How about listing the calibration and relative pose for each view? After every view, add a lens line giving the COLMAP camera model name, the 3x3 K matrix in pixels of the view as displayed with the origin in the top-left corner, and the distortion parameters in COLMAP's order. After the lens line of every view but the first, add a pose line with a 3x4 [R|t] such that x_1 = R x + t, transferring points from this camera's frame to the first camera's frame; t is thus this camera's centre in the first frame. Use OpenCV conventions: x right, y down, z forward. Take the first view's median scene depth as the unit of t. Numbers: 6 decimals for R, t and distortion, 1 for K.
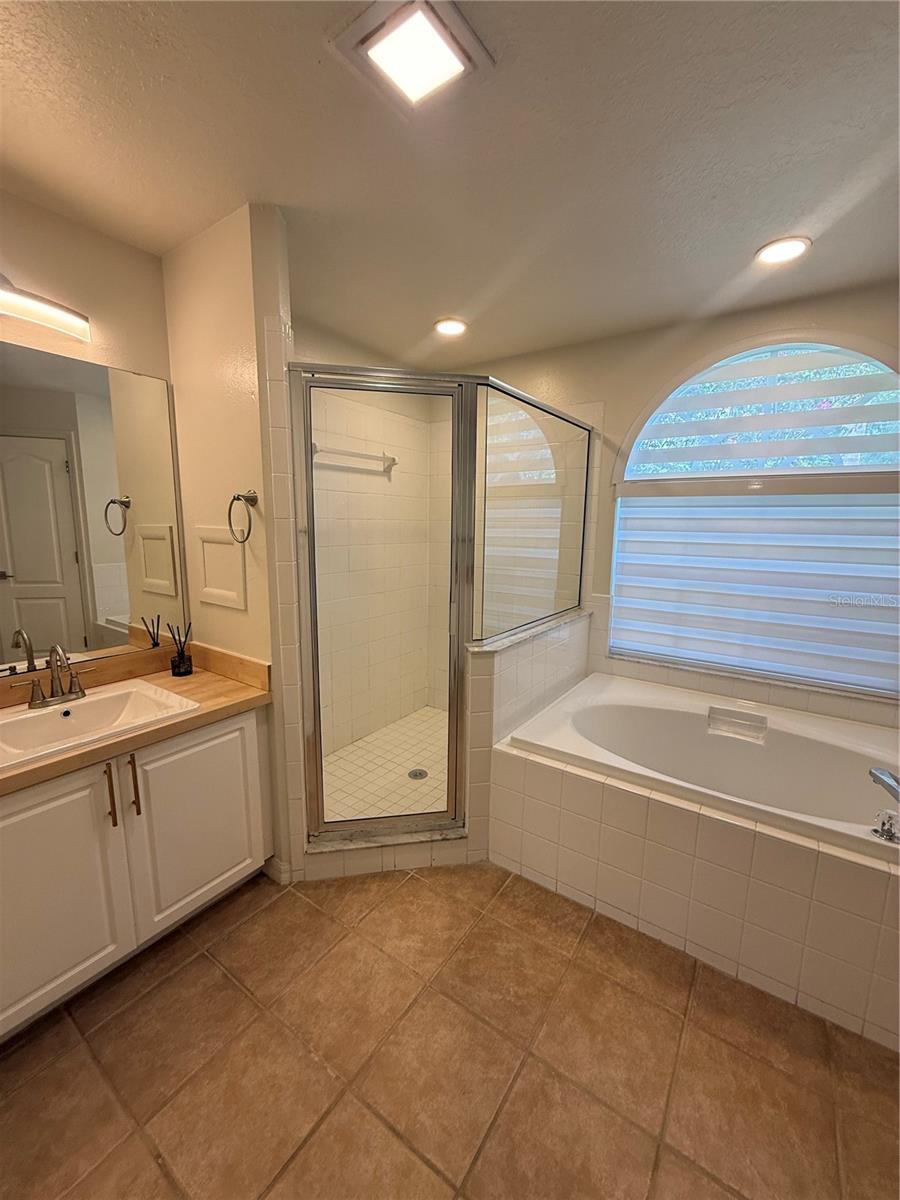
lens RADIAL K [[477.1, 0, 456.7], [0, 477.1, 595.2], [0, 0, 1]] dist [-0.000298, 0.000517]
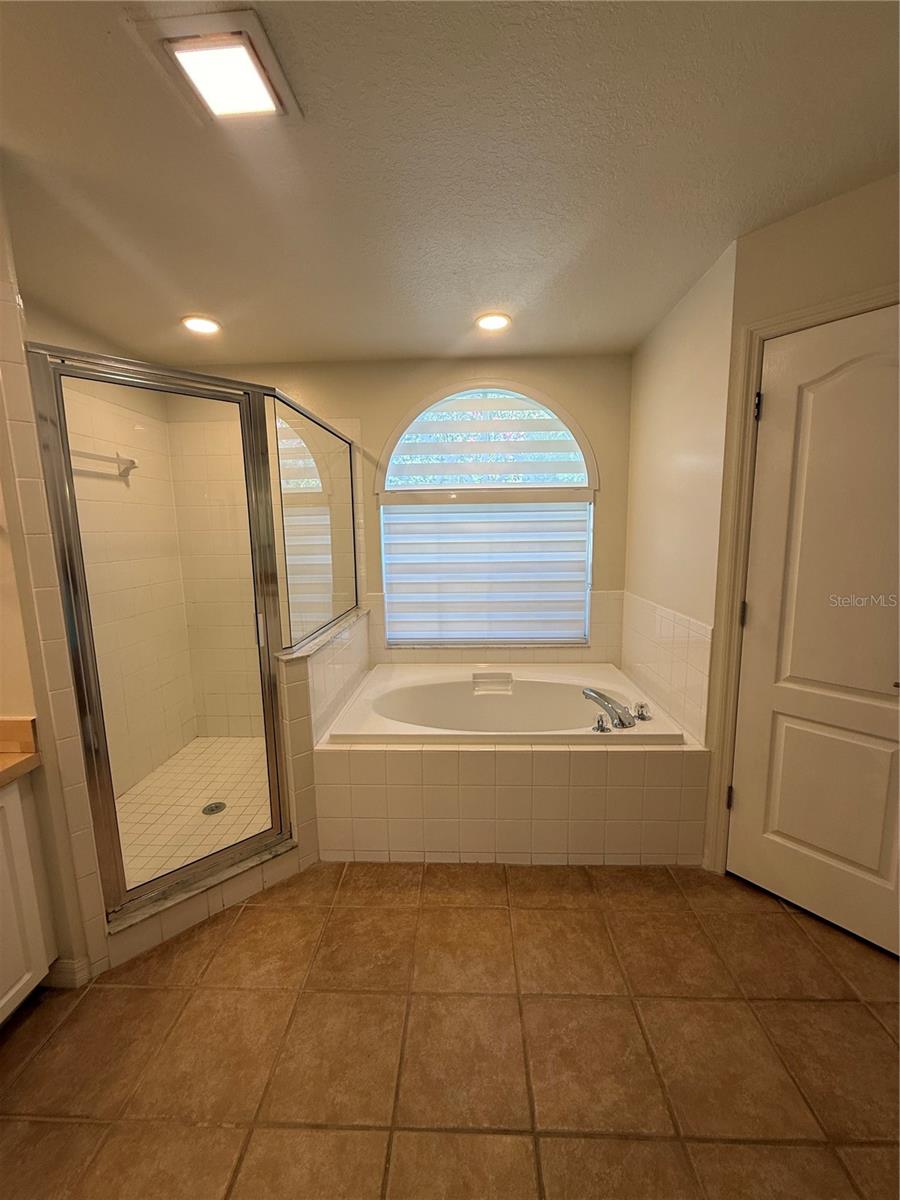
lens RADIAL K [[477.1, 0, 448.2], [0, 477.1, 595.2], [0, 0, 1]] dist [-0.000298, 0.000517]
pose [[0.845875, -0.101454, 0.523644, -0.193834], [0.107709, 0.994009, 0.018597, 0.001179], [-0.522393, 0.040671, 0.851734, -0.039848]]
